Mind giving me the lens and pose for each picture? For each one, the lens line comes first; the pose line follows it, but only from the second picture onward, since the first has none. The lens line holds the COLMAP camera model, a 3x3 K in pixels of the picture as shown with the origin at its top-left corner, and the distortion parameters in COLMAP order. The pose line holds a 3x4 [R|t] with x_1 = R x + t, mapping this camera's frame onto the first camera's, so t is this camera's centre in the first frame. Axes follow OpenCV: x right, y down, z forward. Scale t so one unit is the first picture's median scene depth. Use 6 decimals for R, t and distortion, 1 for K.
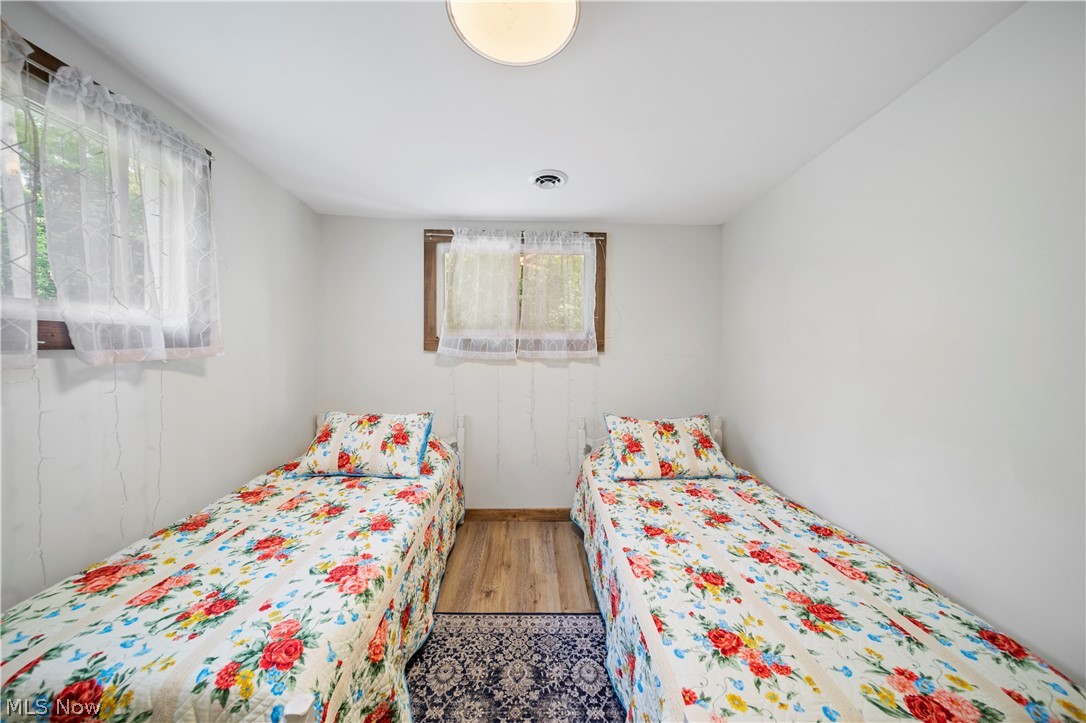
lens RADIAL K [[383.0, 0, 541.4], [0, 383.0, 351.9], [0, 0, 1]] dist [-0.001100, -0.000271]
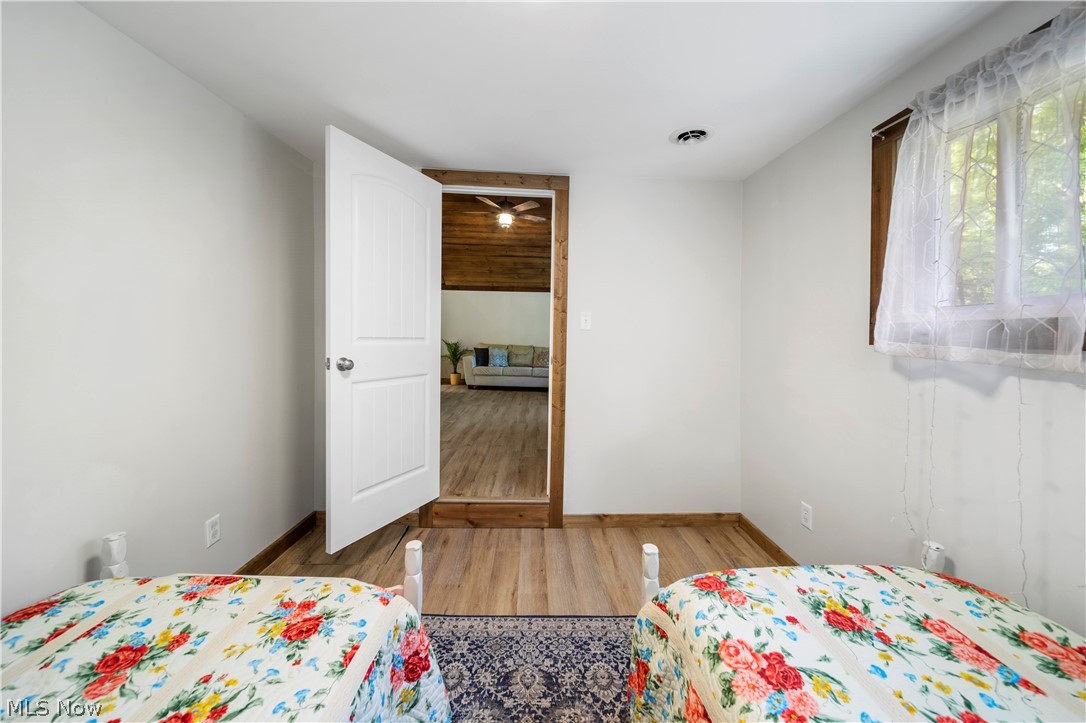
lens RADIAL K [[383.0, 0, 549.8], [0, 383.0, 352.6], [0, 0, 1]] dist [-0.001100, -0.000271]
pose [[-0.999410, -0.031034, -0.014706, -0.091166], [-0.031792, 0.998008, 0.054497, -0.008224], [0.012985, 0.054933, -0.998406, 1.682727]]
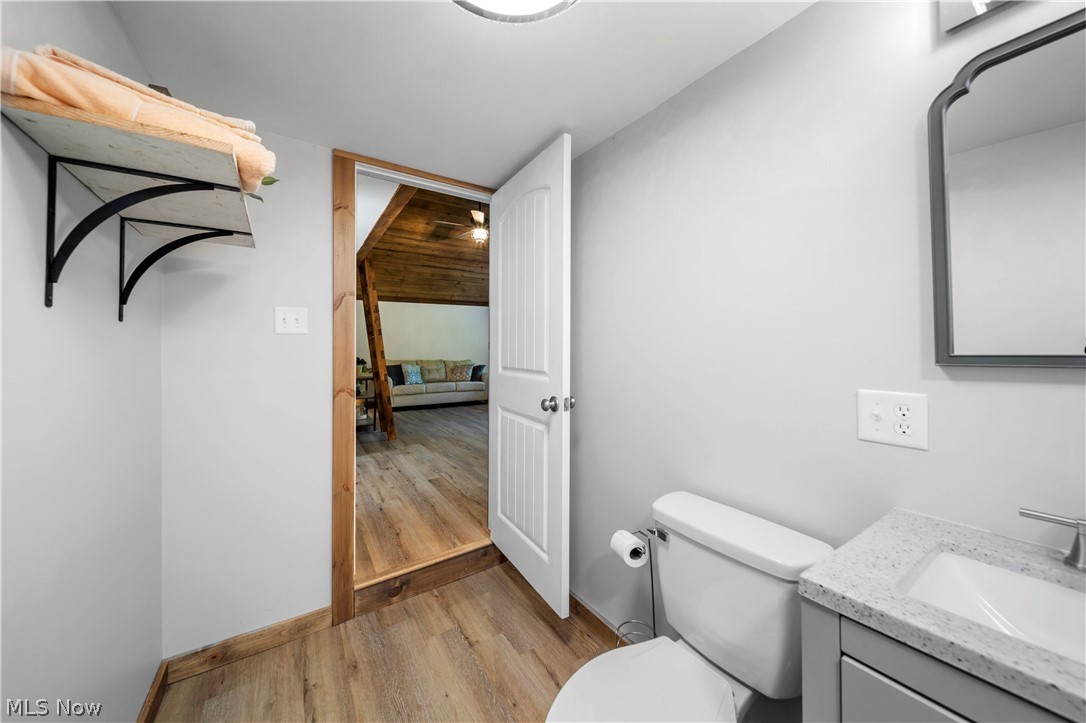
lens RADIAL K [[383.0, 0, 543.9], [0, 383.0, 343.7], [0, 0, 1]] dist [-0.001100, -0.000271]
pose [[-0.848070, -0.011915, -0.529751, 2.182270], [-0.010218, 0.999929, -0.006132, -0.005020], [0.529786, 0.000213, -0.848131, 1.312602]]
